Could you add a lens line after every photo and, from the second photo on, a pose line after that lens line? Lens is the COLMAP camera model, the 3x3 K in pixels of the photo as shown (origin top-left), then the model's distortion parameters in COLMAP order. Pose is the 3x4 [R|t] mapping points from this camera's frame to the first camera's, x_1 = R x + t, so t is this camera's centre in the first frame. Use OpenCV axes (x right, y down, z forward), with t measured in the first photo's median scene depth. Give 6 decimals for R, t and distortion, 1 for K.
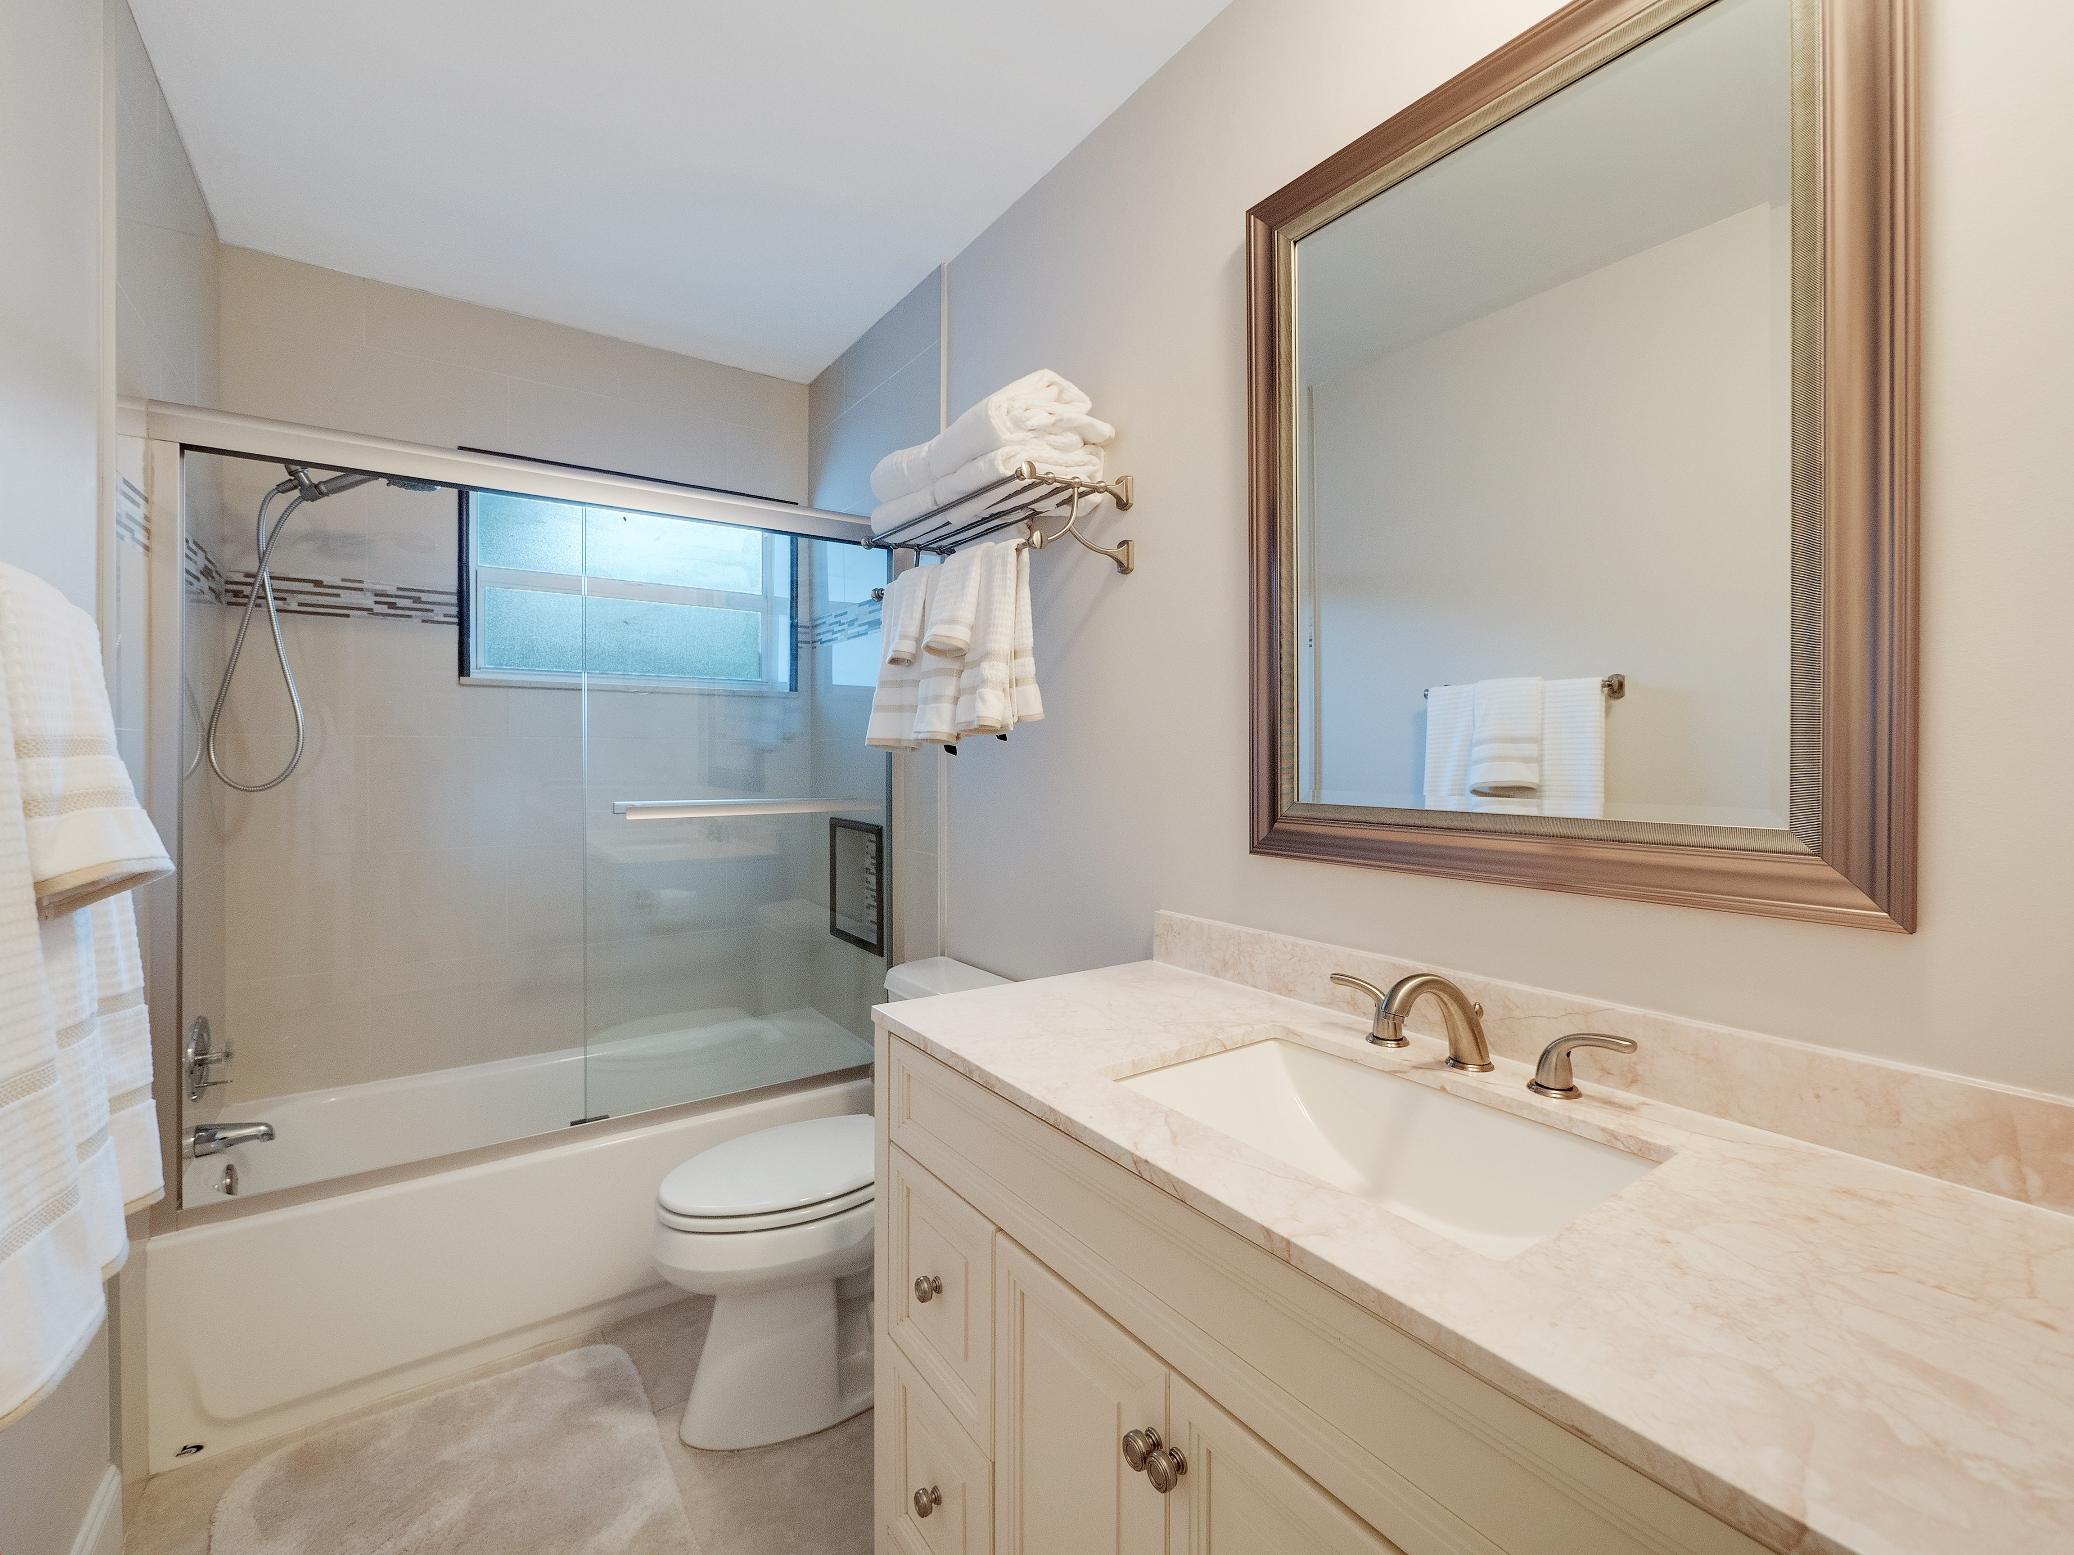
lens RADIAL K [[896.3, 0, 1050.0], [0, 896.3, 771.0], [0, 0, 1]] dist [-0.000046, -0.000656]
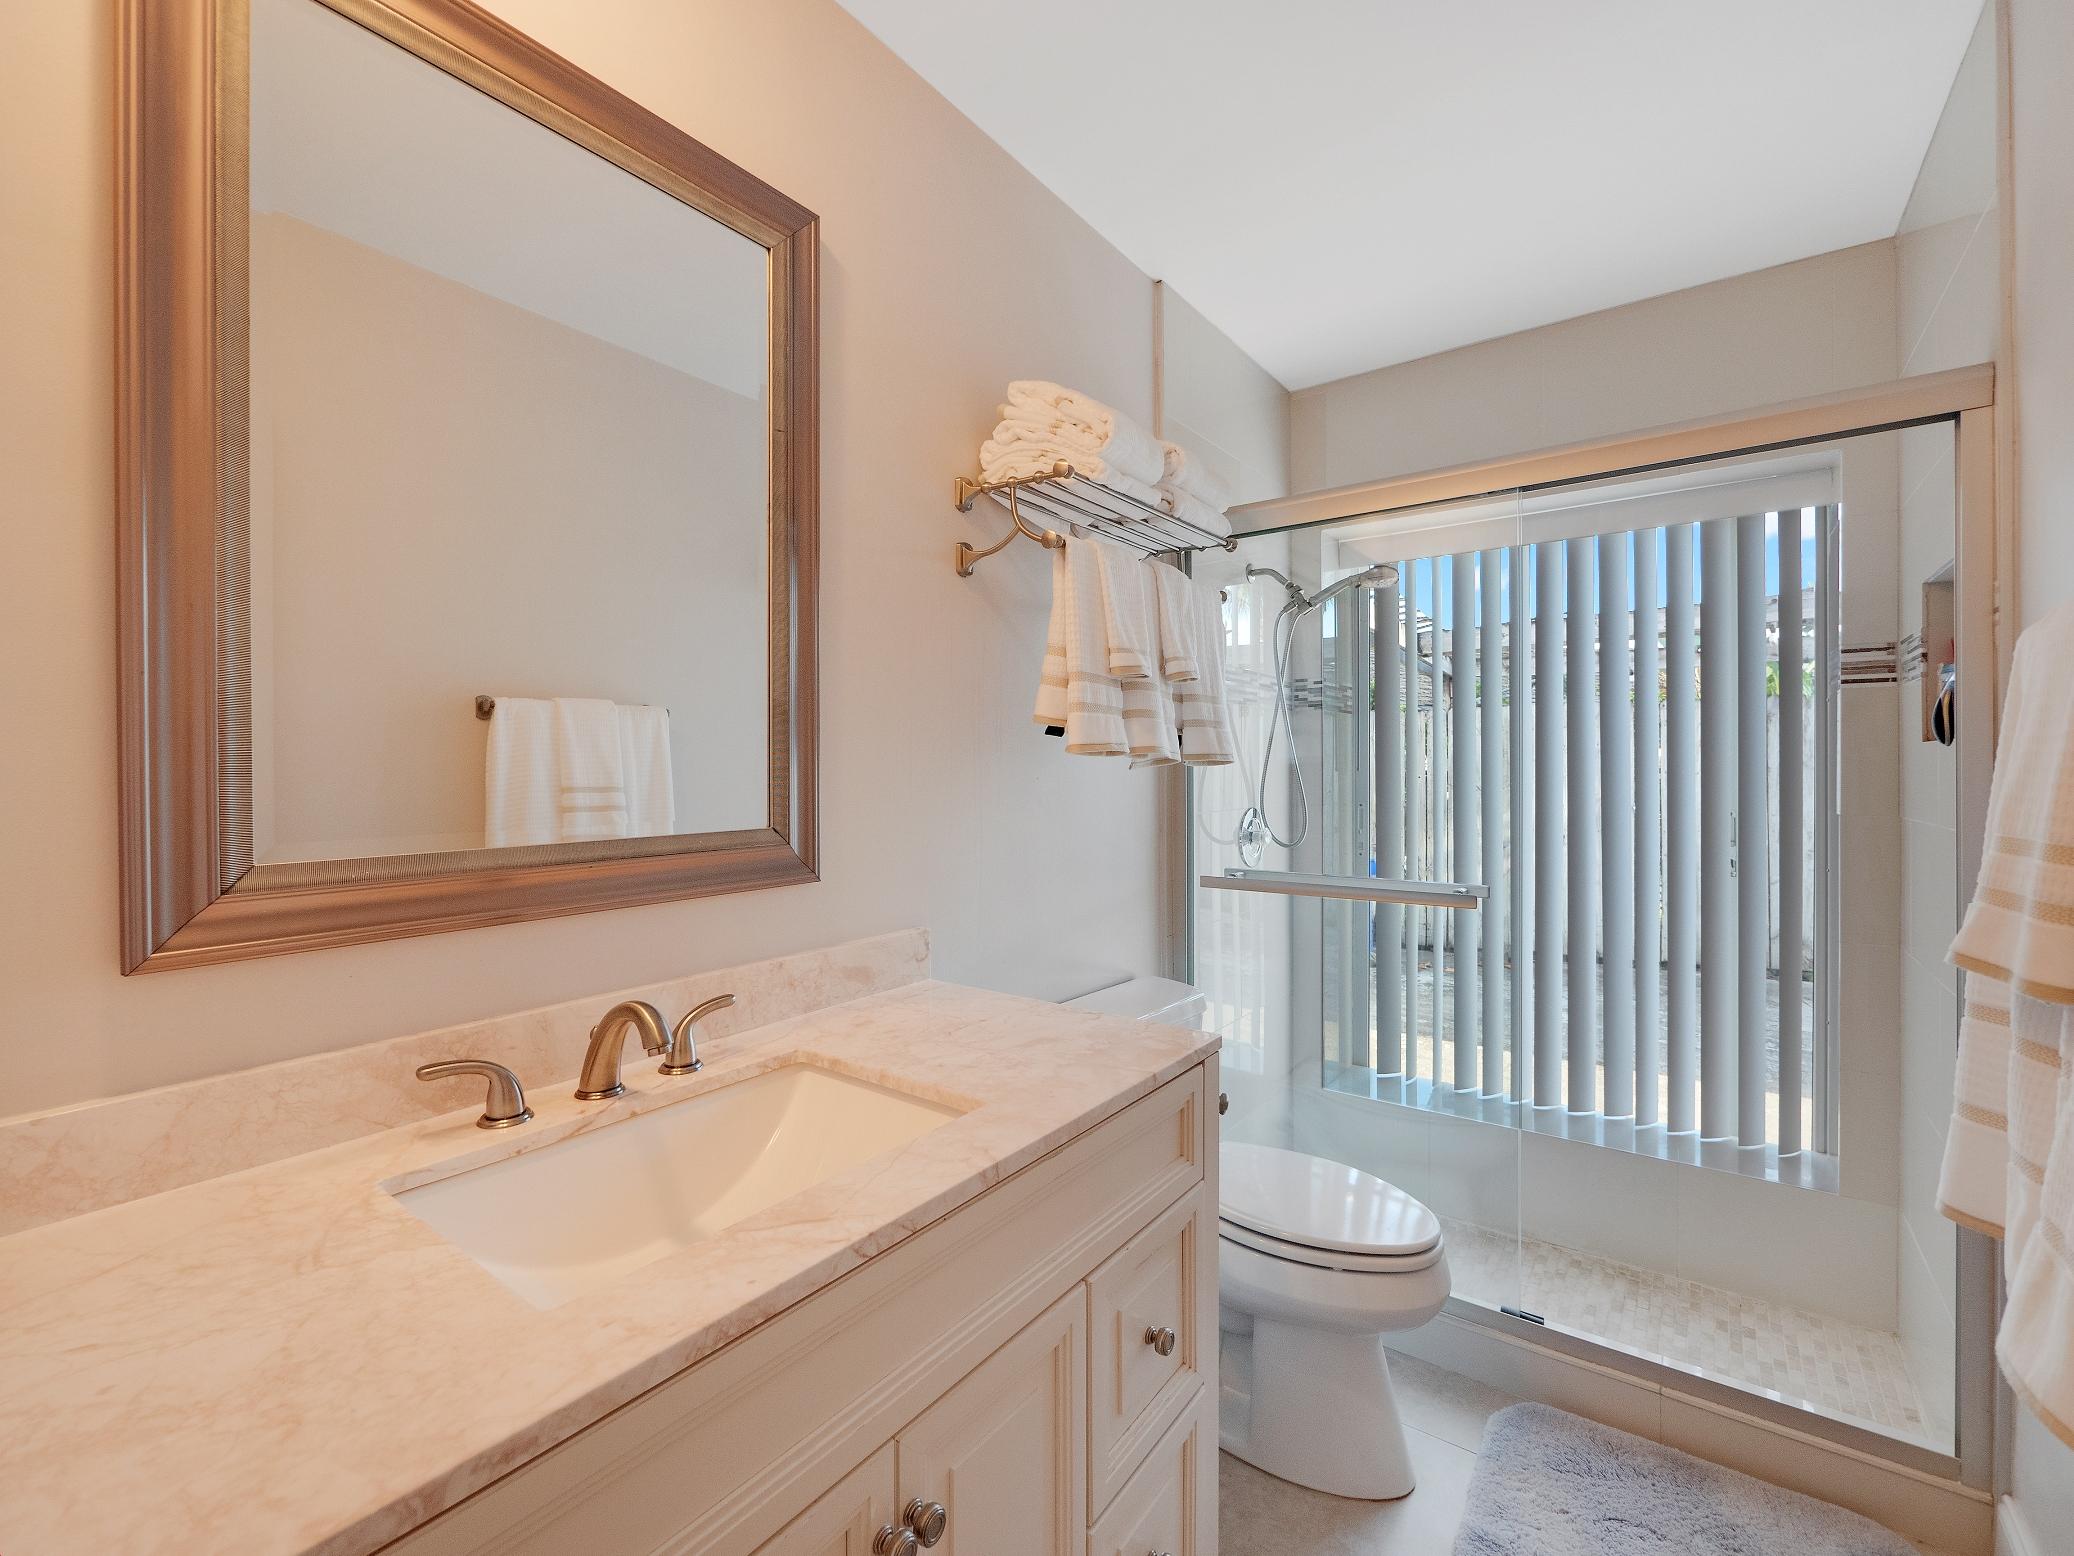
lens RADIAL K [[896.3, 0, 1049.7], [0, 896.3, 771.1], [0, 0, 1]] dist [-0.000046, -0.000656]
pose [[-0.332014, 0.006045, 0.943255, -0.662461], [0.014030, 0.999900, -0.001470, 0.000605], [-0.943170, 0.012746, -0.332066, 0.986154]]
